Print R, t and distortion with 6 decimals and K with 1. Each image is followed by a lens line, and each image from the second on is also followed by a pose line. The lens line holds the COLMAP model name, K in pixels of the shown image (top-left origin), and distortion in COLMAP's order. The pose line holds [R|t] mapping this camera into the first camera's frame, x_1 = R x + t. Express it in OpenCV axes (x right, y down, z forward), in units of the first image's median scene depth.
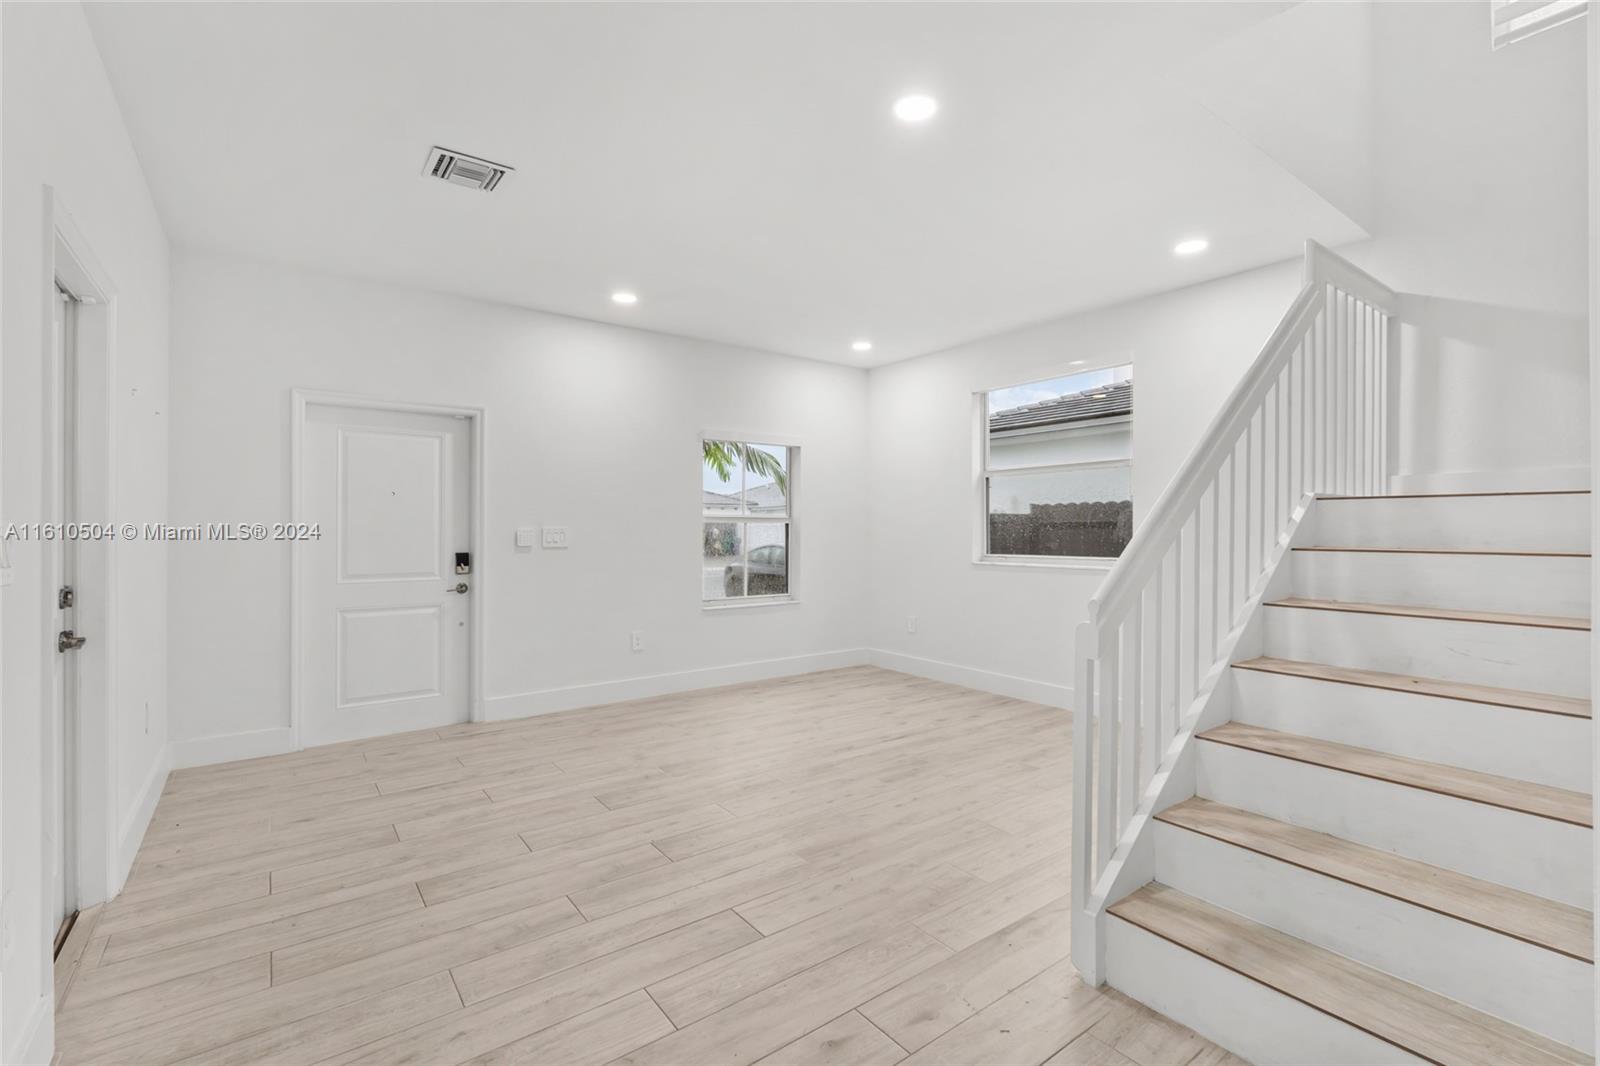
lens RADIAL K [[710.3, 0, 800.0], [0, 710.3, 533.0], [0, 0, 1]] dist [-0.000385, 0.000010]
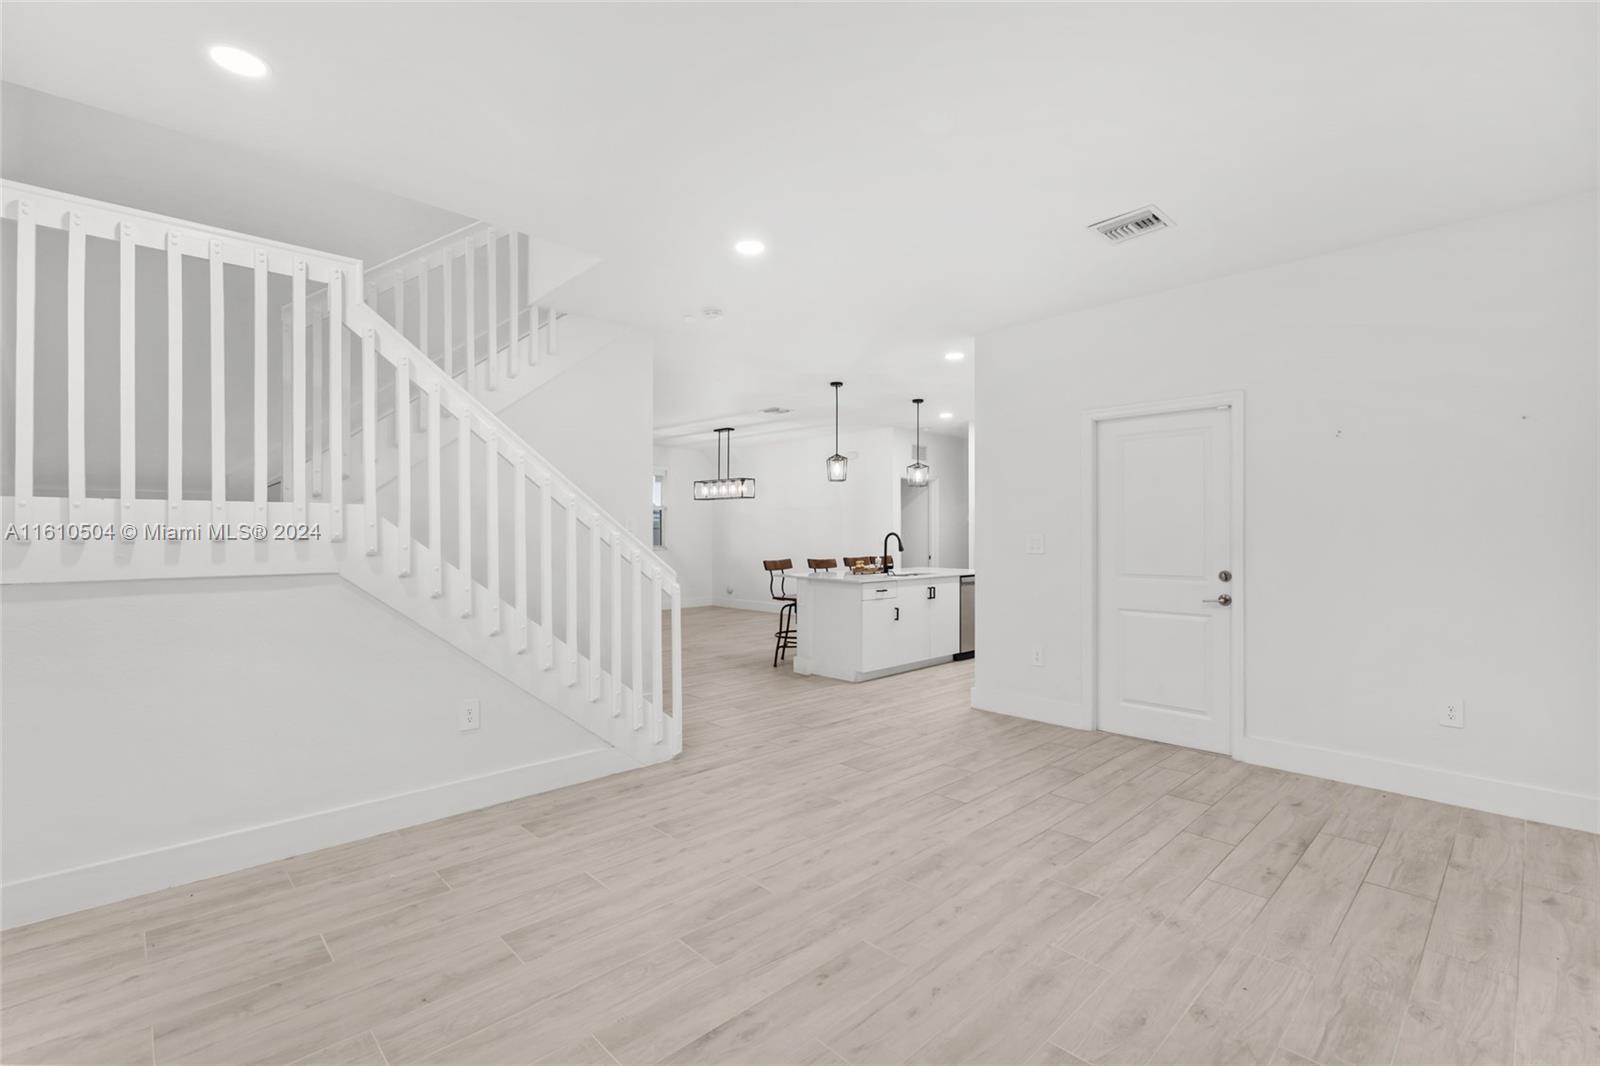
lens RADIAL K [[710.3, 0, 800.0], [0, 710.3, 533.0], [0, 0, 1]] dist [-0.000385, 0.000010]
pose [[-0.992091, 0.000390, -0.125520, 0.205958], [-0.000201, 0.999989, 0.004692, -0.019165], [0.125521, 0.004680, -0.992080, 2.075056]]
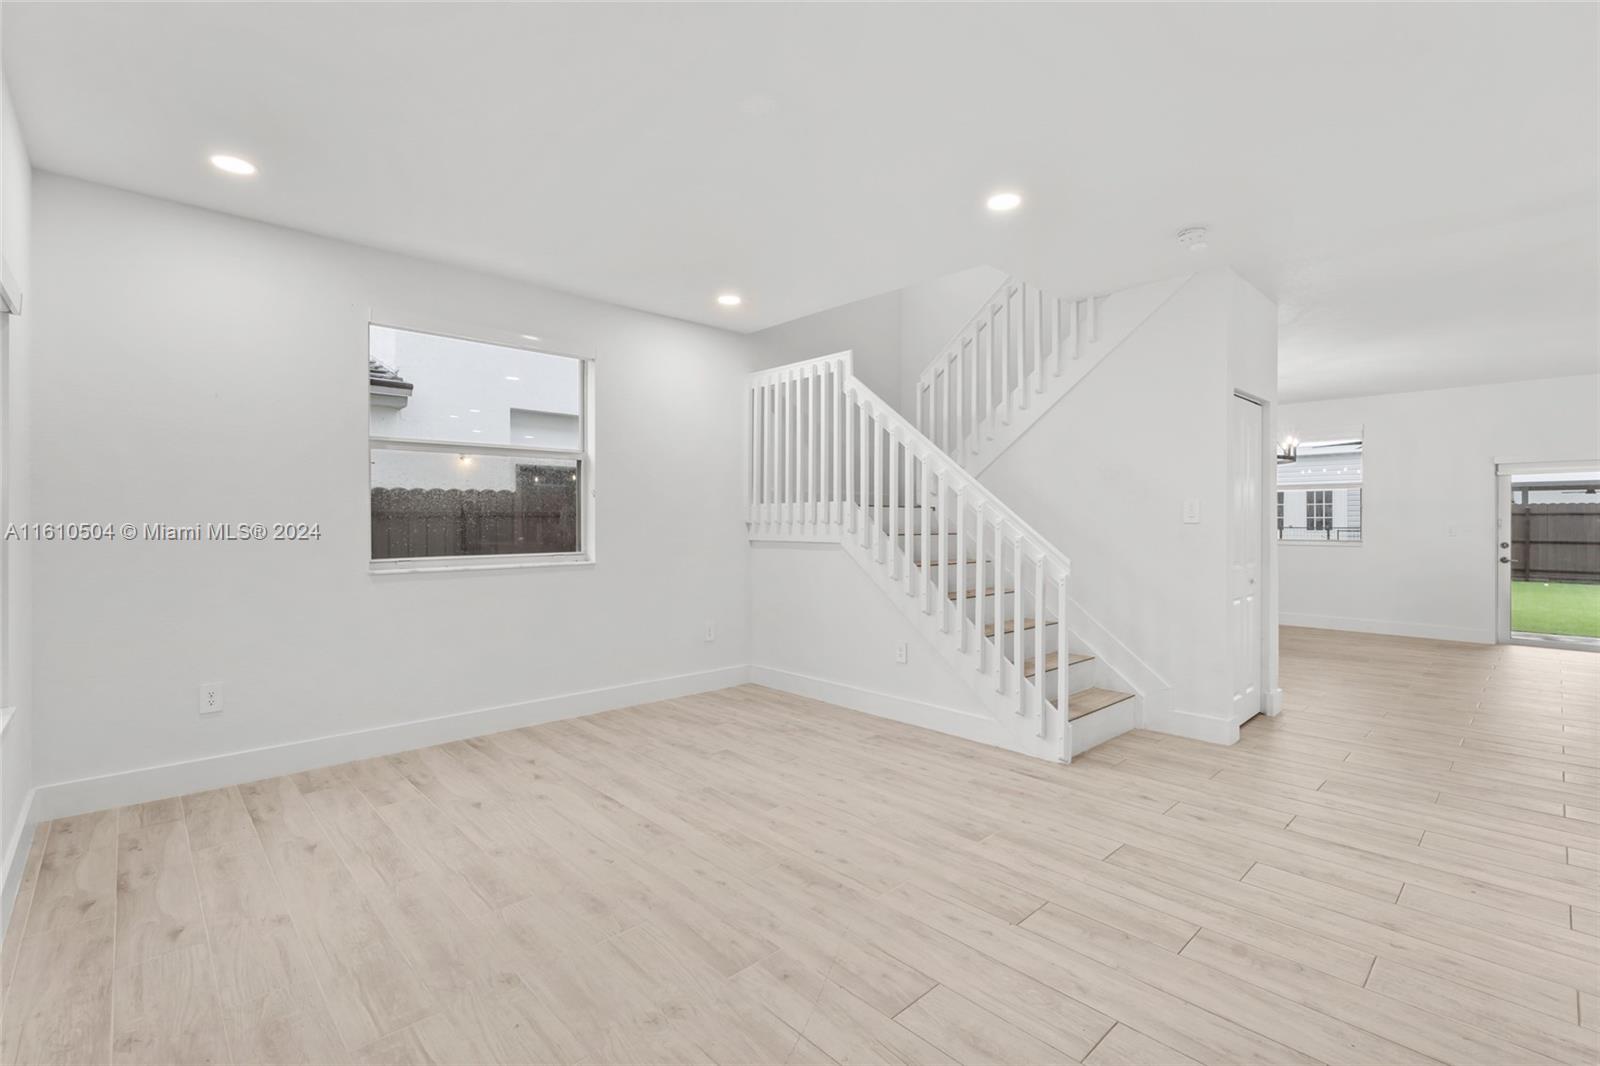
lens RADIAL K [[719.3, 0, 810.5], [0, 719.3, 515.5], [0, 0, 1]] dist [-0.001225, -0.000312]
pose [[-0.126714, 0.008556, 0.991902, -0.943109], [0.004319, 0.999958, -0.008074, -0.009041], [-0.991930, 0.003261, -0.126745, 1.286282]]
